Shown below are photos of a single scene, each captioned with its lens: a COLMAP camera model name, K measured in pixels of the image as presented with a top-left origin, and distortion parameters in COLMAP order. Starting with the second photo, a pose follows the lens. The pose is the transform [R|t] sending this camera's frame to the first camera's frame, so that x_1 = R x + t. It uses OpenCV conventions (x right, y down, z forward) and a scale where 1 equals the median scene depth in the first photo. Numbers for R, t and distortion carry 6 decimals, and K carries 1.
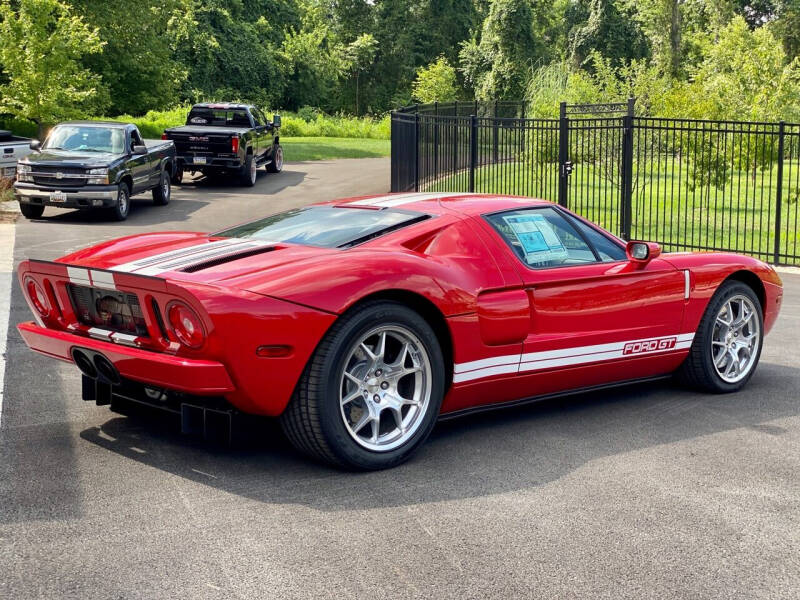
lens RADIAL K [[1197.6, 0, 392.3], [0, 1197.6, 314.9], [0, 0, 1]] dist [0.112704, -0.100444]
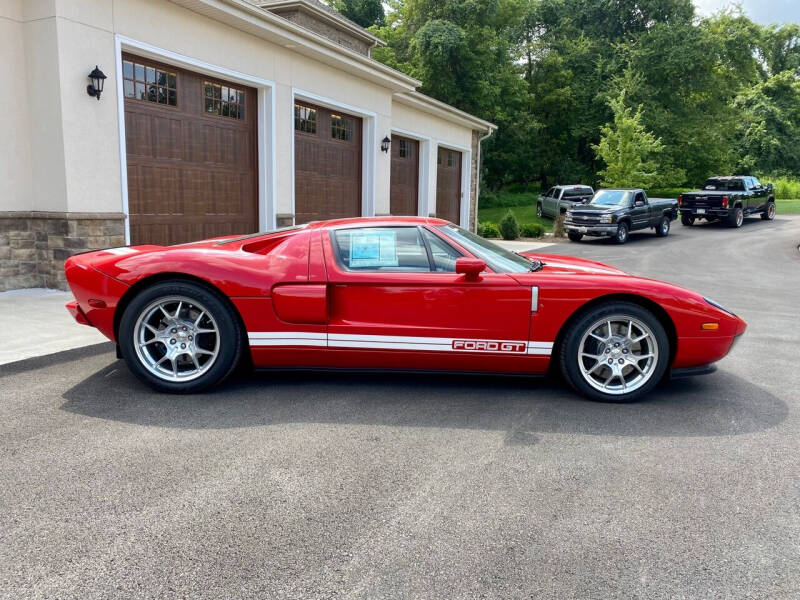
lens RADIAL K [[613.1, 0, 400.0], [0, 613.1, 300.0], [0, 0, 1]] dist [0.029695, -0.042769]
pose [[0.736651, 0.108337, -0.667539, 0.522850], [-0.100843, 0.993646, 0.049979, -0.038622], [0.668713, 0.030500, 0.742895, 0.472849]]
